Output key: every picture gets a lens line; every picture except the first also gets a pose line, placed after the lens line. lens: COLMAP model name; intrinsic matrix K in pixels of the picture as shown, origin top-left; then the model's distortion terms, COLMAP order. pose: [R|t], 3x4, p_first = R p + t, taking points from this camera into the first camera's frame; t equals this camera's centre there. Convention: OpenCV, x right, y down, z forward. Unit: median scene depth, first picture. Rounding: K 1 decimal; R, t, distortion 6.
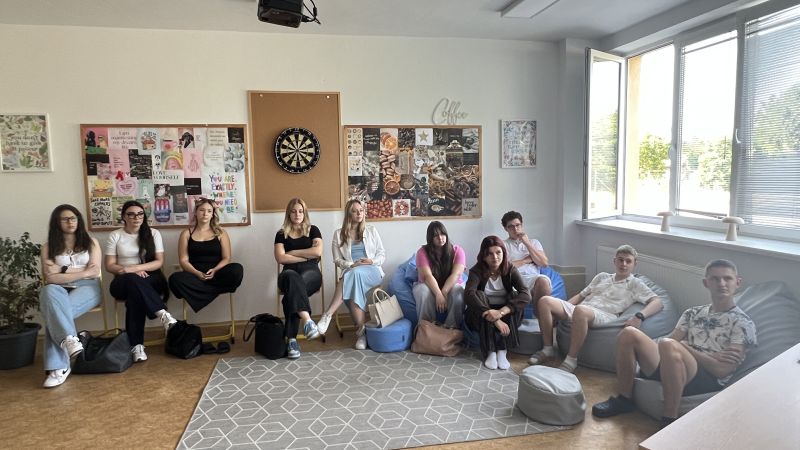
lens RADIAL K [[498.6, 0, 390.4], [0, 498.6, 224.8], [0, 0, 1]] dist [0.003040, -0.004294]
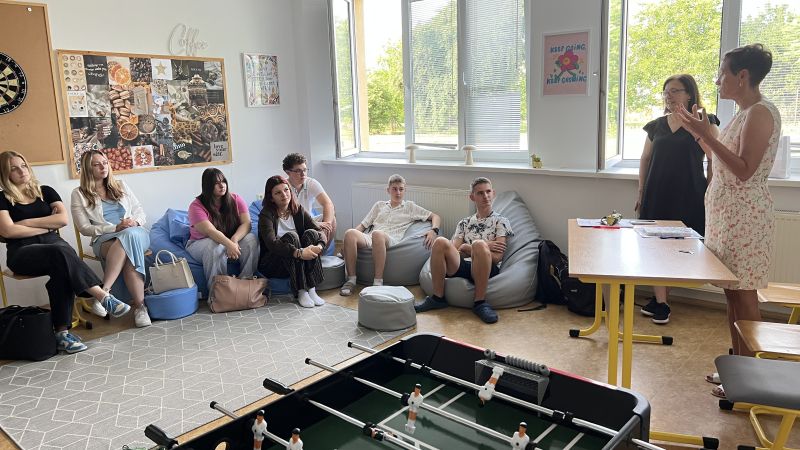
lens RADIAL K [[602.8, 0, 398.4], [0, 602.8, 216.2], [0, 0, 1]] dist [0.076717, -0.098496]
pose [[0.780929, -0.116033, 0.613748, -0.281692], [0.079340, 0.993062, 0.086793, 0.010813], [-0.619561, -0.019084, 0.784717, -0.050160]]
